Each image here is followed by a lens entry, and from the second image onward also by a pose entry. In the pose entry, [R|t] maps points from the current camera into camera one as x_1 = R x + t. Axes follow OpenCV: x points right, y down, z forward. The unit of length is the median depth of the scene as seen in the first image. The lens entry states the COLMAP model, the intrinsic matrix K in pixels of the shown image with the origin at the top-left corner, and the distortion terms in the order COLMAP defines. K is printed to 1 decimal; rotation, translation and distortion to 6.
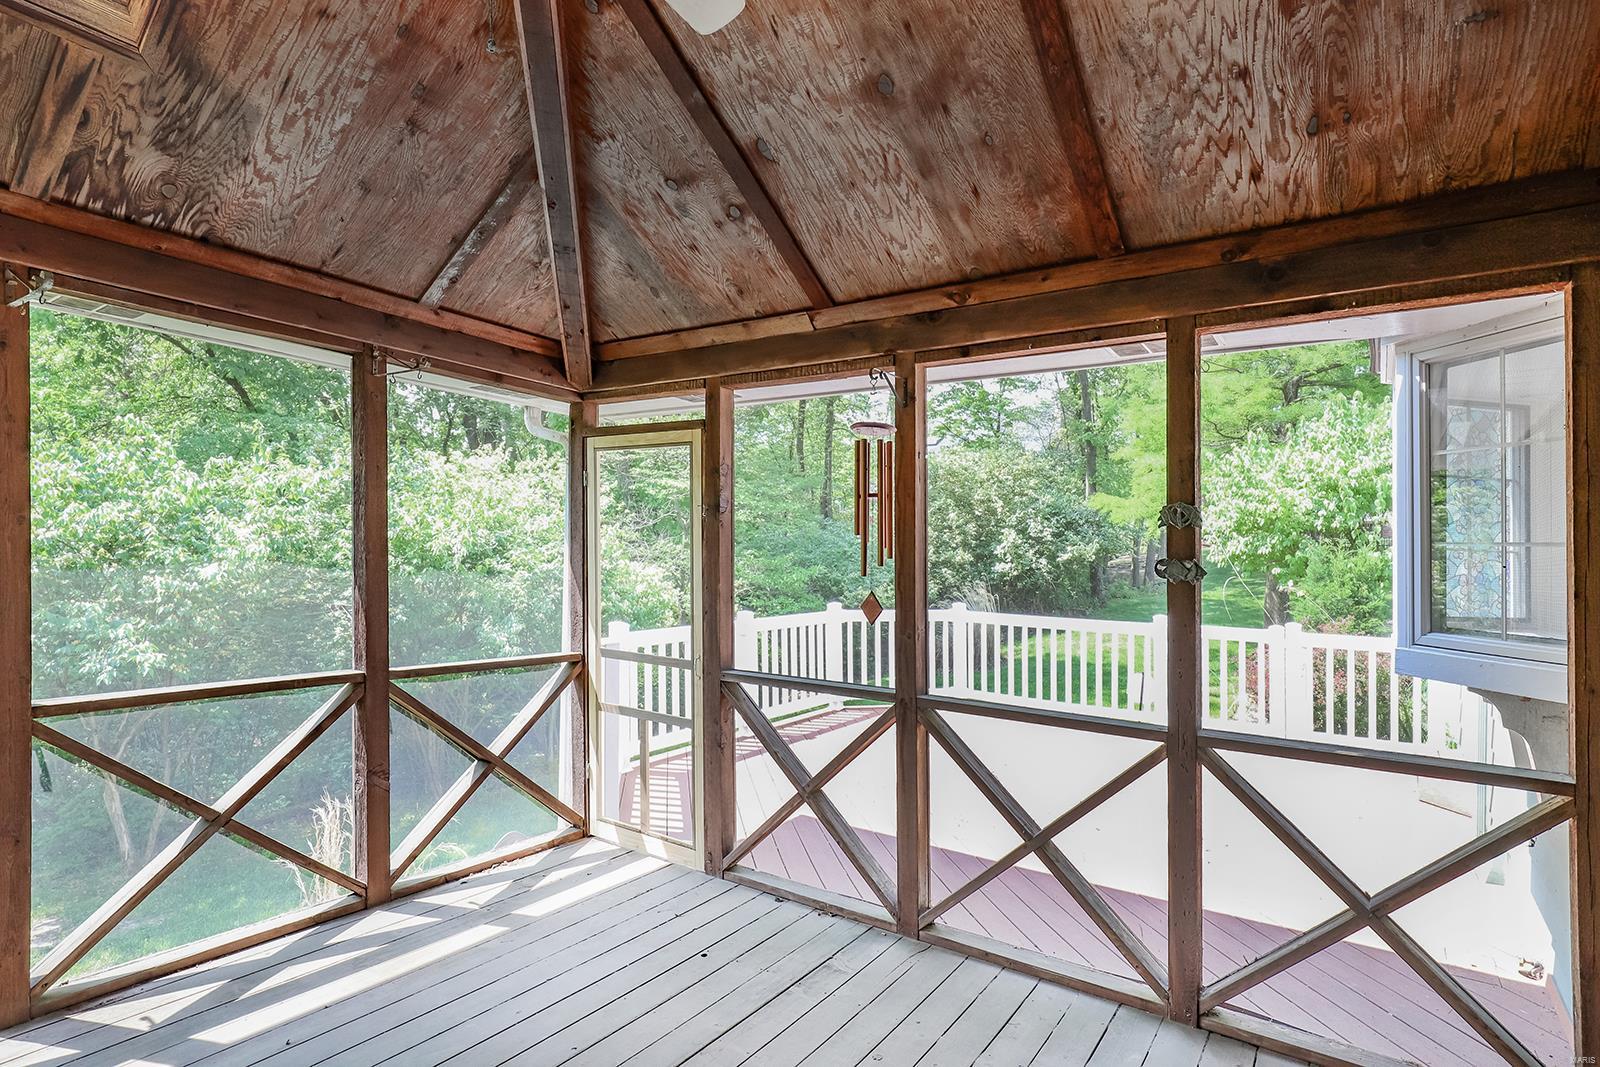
lens RADIAL K [[841.0, 0, 800.0], [0, 841.0, 533.5], [0, 0, 1]] dist [-0.021943, 0.000587]
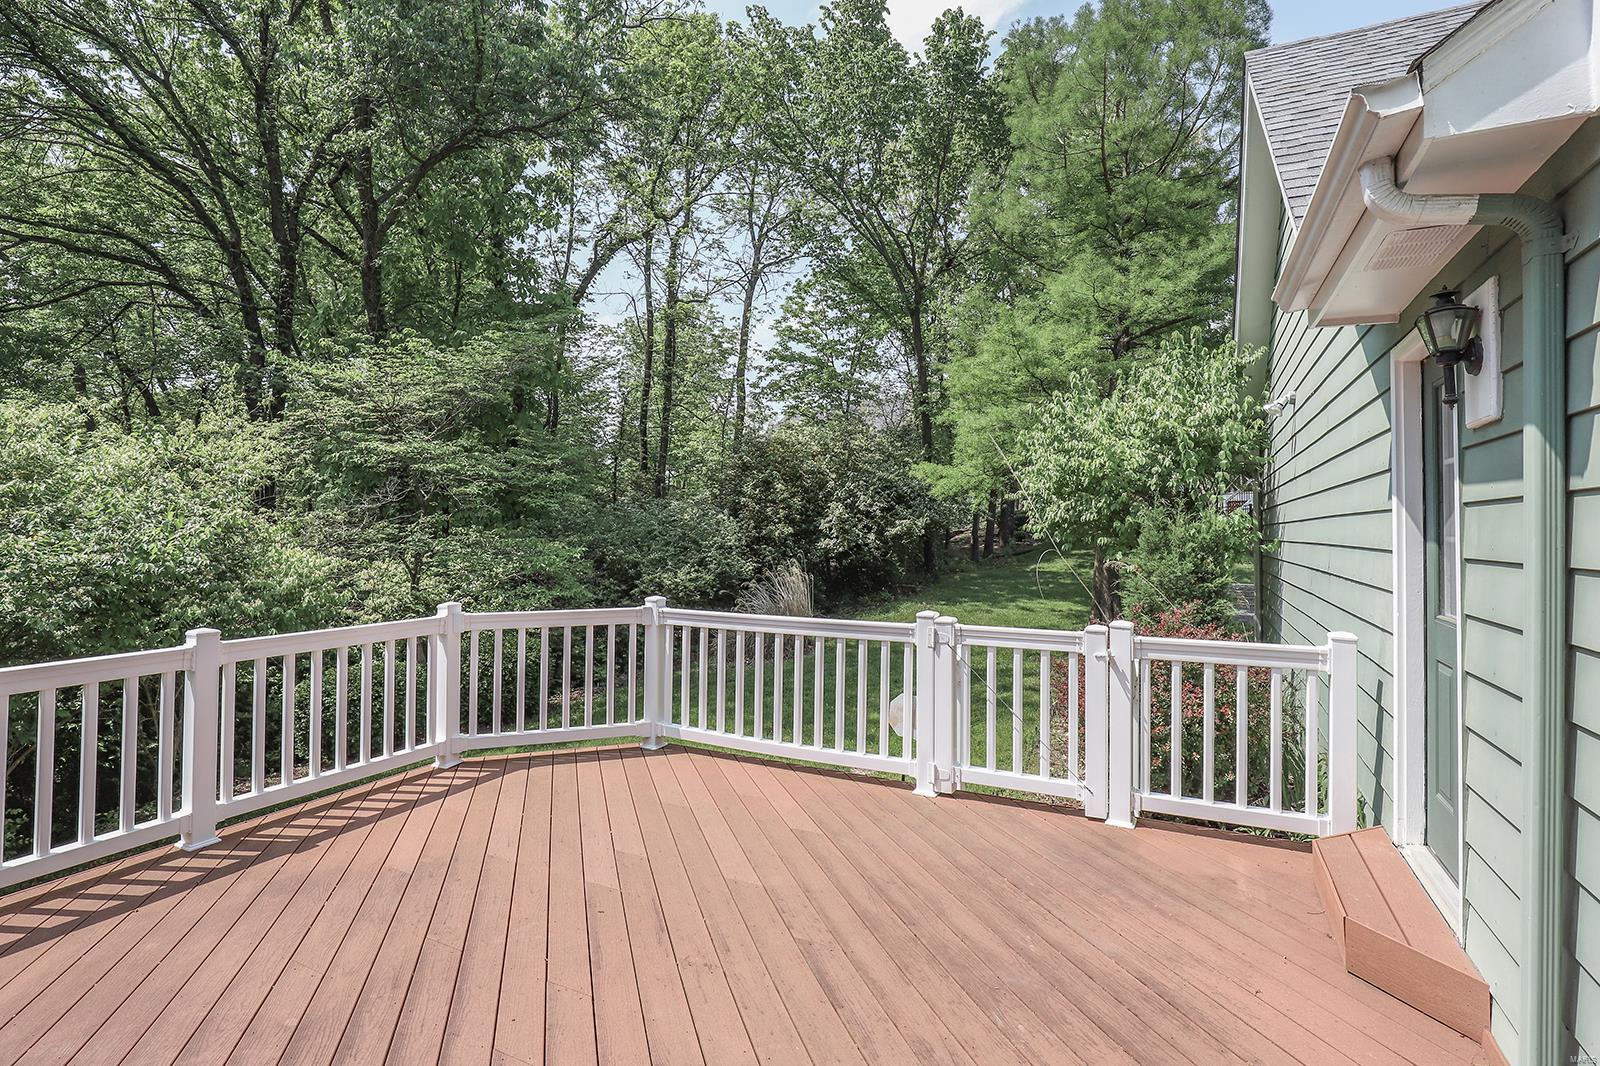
lens RADIAL K [[740.5, 0, 800.0], [0, 740.5, 533.0], [0, 0, 1]] dist [-0.000602, -0.000286]
pose [[0.992964, -0.014698, 0.117502, 0.187331], [0.012197, 0.999684, 0.021970, 0.016939], [-0.117788, -0.020382, 0.992830, 0.309808]]
